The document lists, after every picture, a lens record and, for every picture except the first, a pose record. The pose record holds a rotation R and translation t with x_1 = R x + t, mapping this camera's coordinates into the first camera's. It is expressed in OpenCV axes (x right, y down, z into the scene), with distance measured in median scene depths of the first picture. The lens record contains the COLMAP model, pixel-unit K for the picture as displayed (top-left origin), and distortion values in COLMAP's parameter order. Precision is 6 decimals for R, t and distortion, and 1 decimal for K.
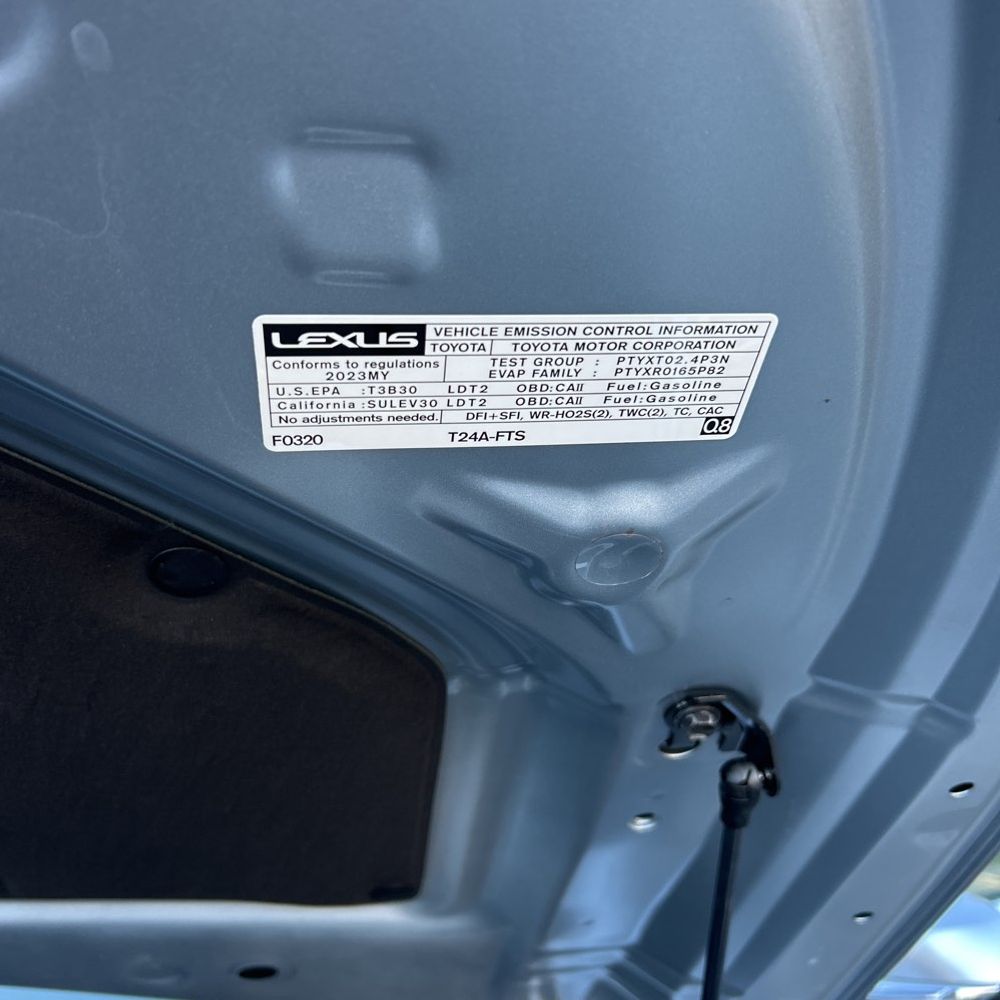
lens RADIAL K [[1023.7, 0, 500.0], [0, 1023.7, 500.0], [0, 0, 1]] dist [0.082419, -0.117837]
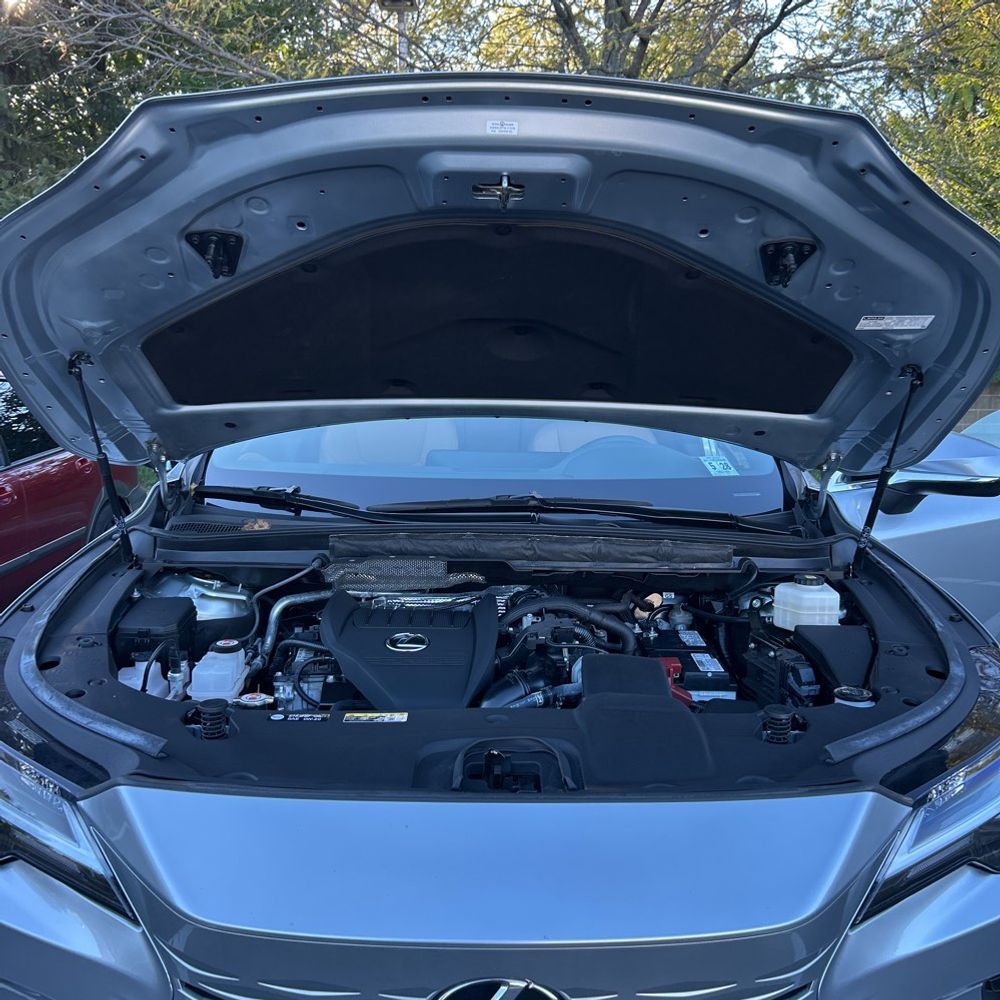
lens RADIAL K [[1023.7, 0, 500.0], [0, 1023.7, 500.0], [0, 0, 1]] dist [0.082419, -0.117837]
pose [[0.986684, 0.086246, -0.137901, -0.988899], [-0.035218, 0.941010, 0.336541, -0.791823], [0.158792, -0.327203, 0.931517, -4.080029]]
